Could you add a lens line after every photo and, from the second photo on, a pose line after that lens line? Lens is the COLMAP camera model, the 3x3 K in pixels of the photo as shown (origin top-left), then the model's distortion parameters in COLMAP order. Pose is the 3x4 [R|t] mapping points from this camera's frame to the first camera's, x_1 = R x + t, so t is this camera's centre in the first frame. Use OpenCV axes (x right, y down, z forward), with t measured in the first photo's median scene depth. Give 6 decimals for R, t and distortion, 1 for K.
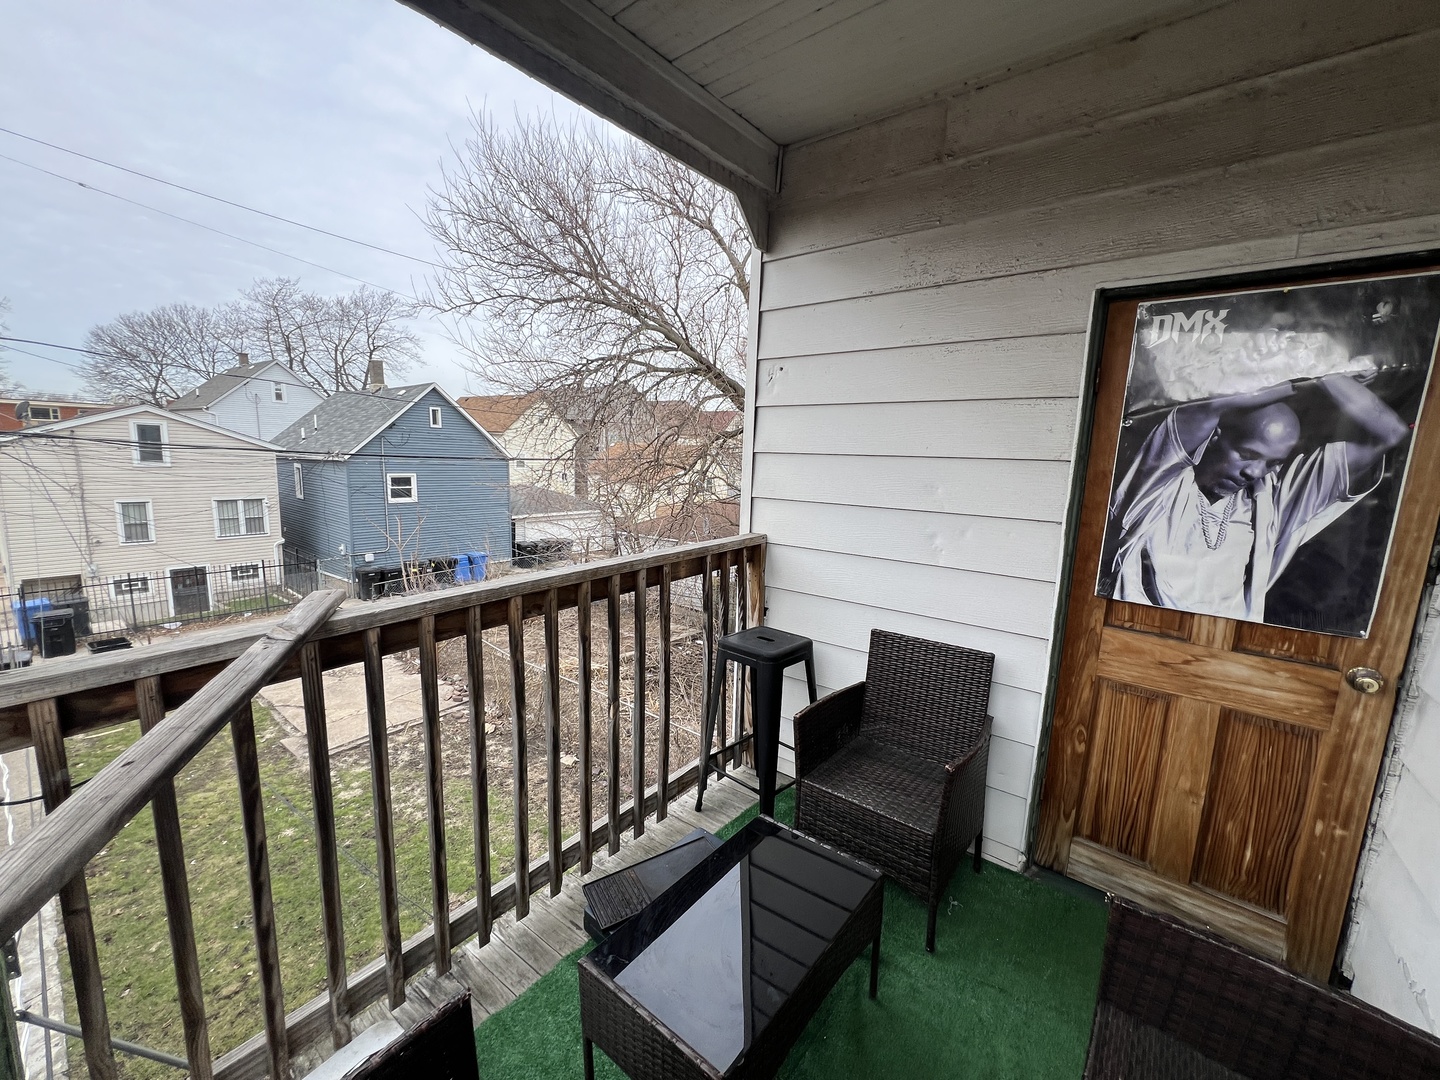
lens RADIAL K [[580.1, 0, 720.0], [0, 580.1, 540.0], [0, 0, 1]] dist [-0.000883, -0.000191]
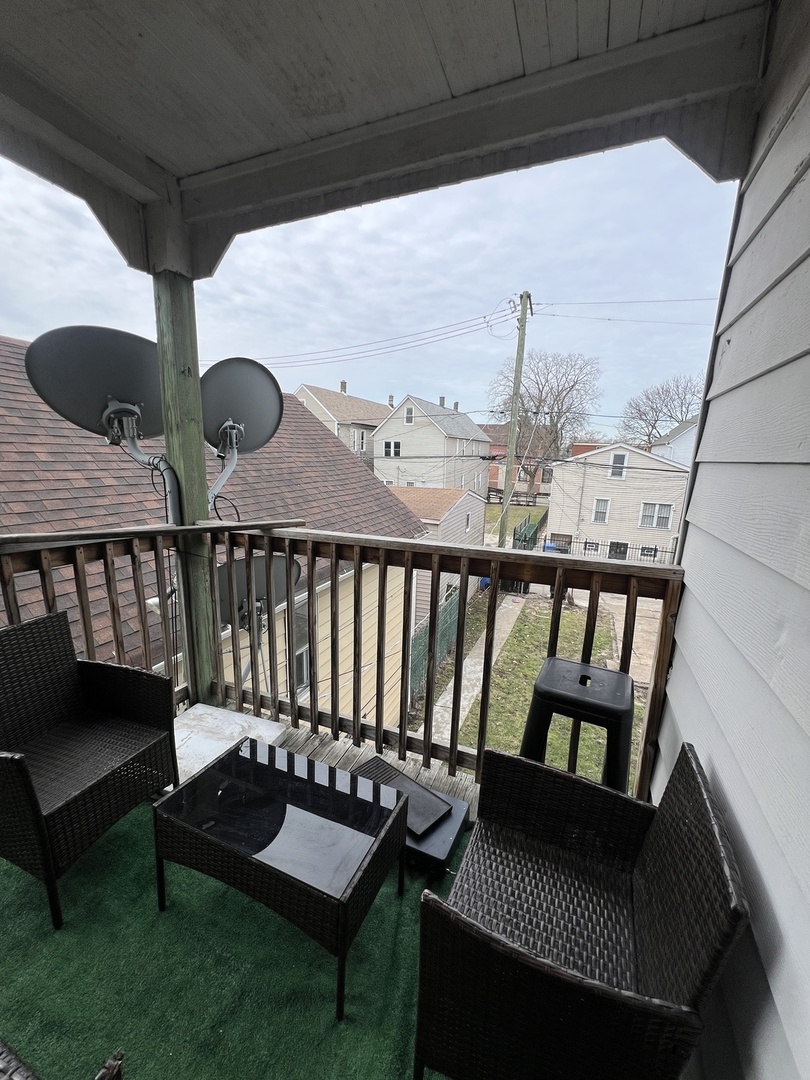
lens RADIAL K [[435.1, 0, 405.0], [0, 435.1, 540.0], [0, 0, 1]] dist [-0.000883, -0.000191]
pose [[0.274636, 0.165247, -0.947243, 0.079542], [-0.170160, 0.977927, 0.121265, -0.004371], [0.946372, 0.127879, 0.296692, 0.068402]]
